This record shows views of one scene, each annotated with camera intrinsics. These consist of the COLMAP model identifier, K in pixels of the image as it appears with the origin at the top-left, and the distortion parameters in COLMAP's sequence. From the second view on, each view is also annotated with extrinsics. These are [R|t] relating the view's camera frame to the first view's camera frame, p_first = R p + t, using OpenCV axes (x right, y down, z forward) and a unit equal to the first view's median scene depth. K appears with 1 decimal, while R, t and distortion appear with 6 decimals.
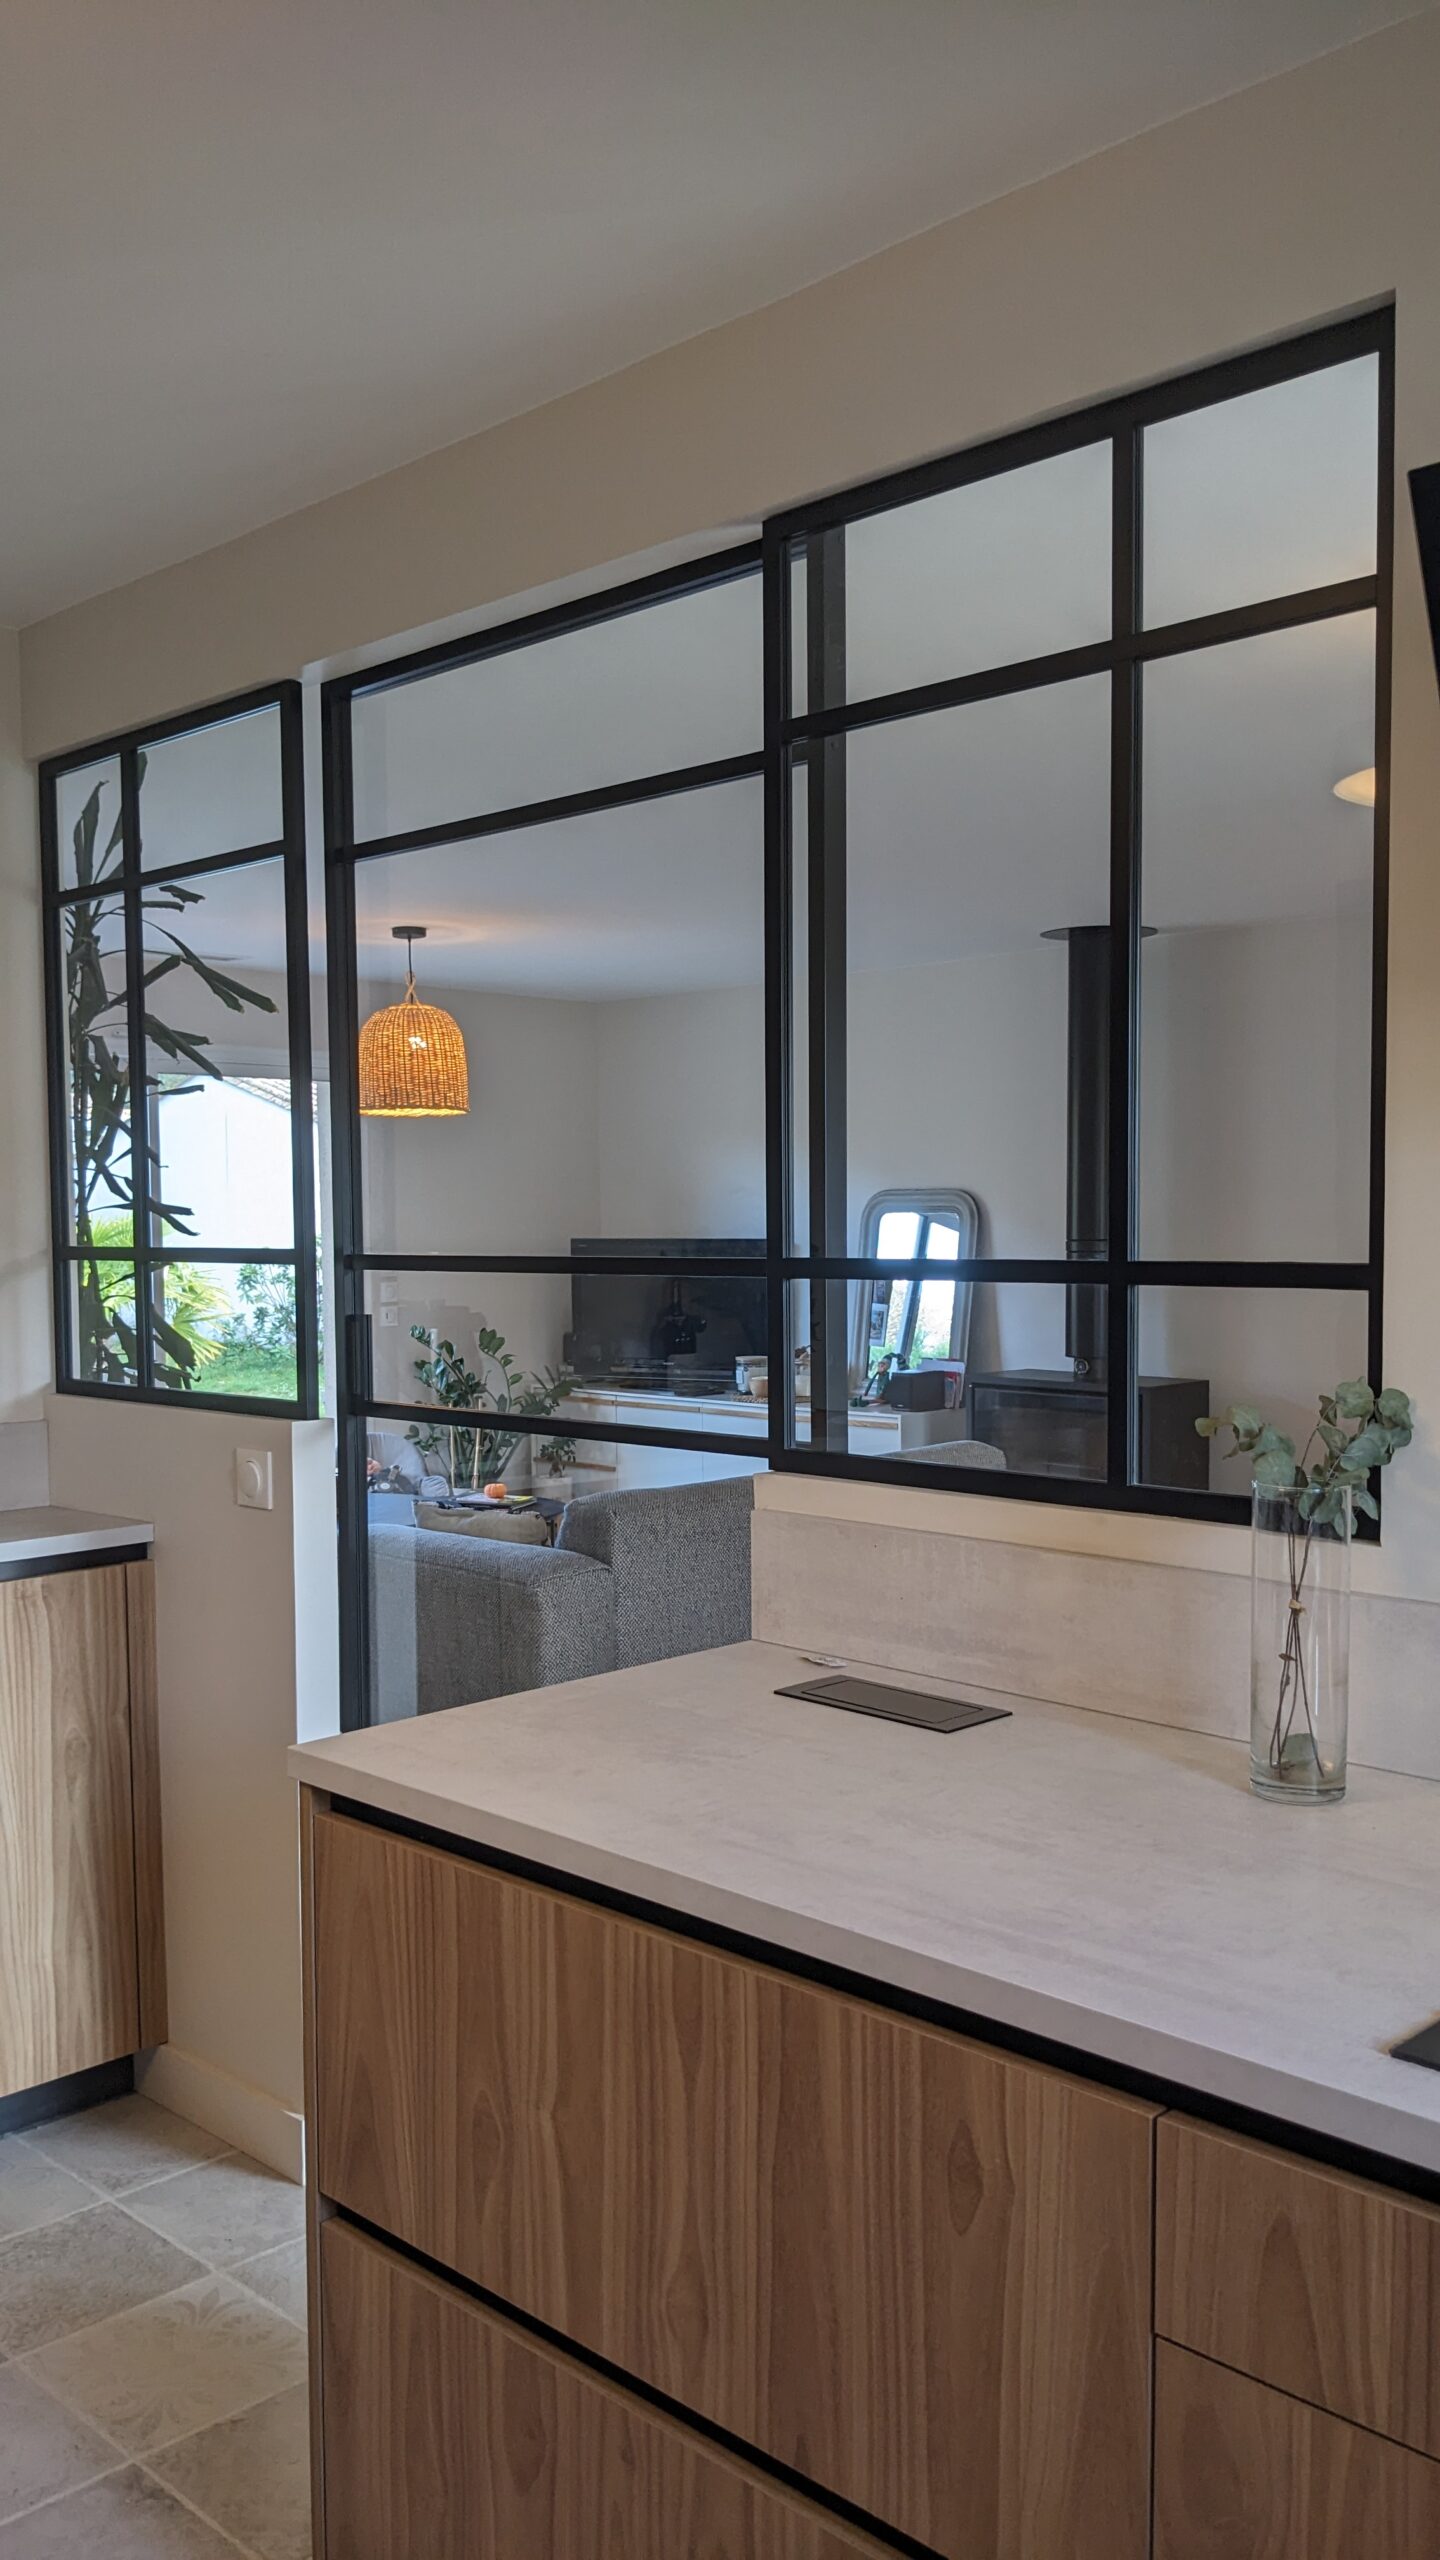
lens RADIAL K [[1979.3, 0, 720.0], [0, 1979.3, 1280.0], [0, 0, 1]] dist [0.073543, -0.154963]
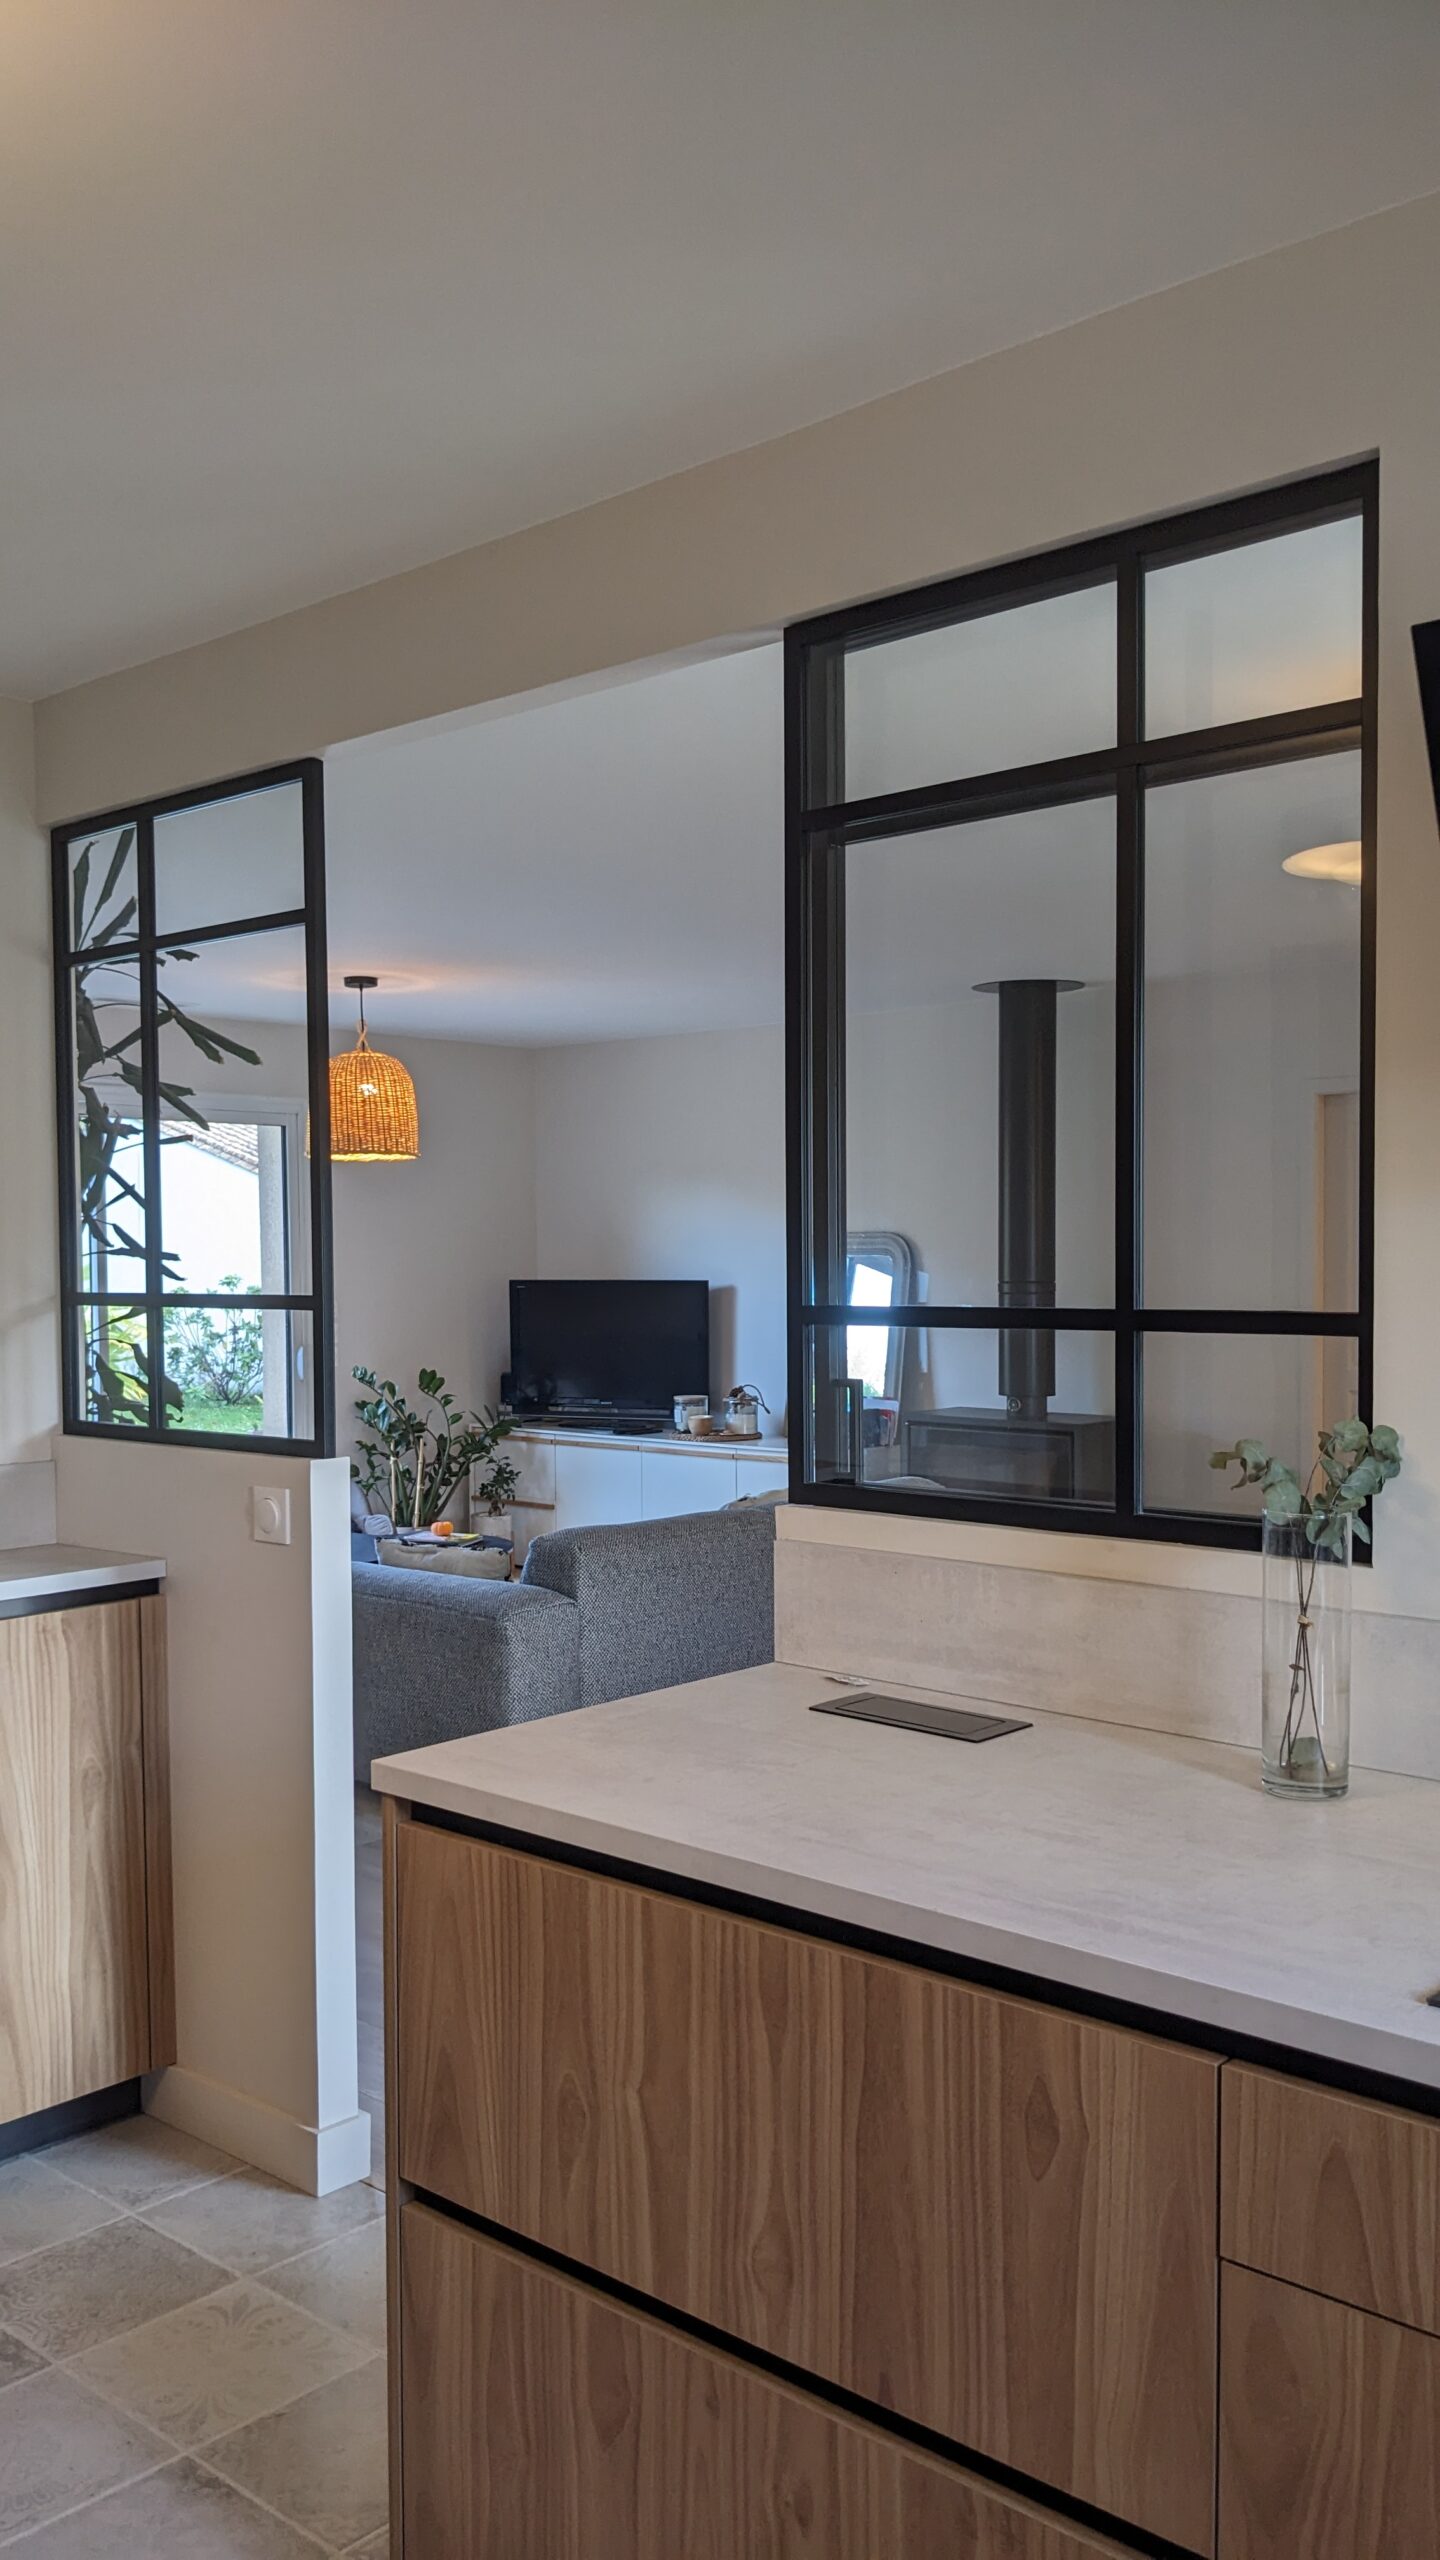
lens RADIAL K [[1982.4, 0, 701.1], [0, 1982.4, 1274.8], [0, 0, 1]] dist [0.076786, -0.165970]
pose [[0.999118, -0.000327, 0.041996, -0.076888], [0.001248, 0.999759, -0.021898, -0.004806], [-0.041978, 0.021931, 0.998878, -0.085358]]
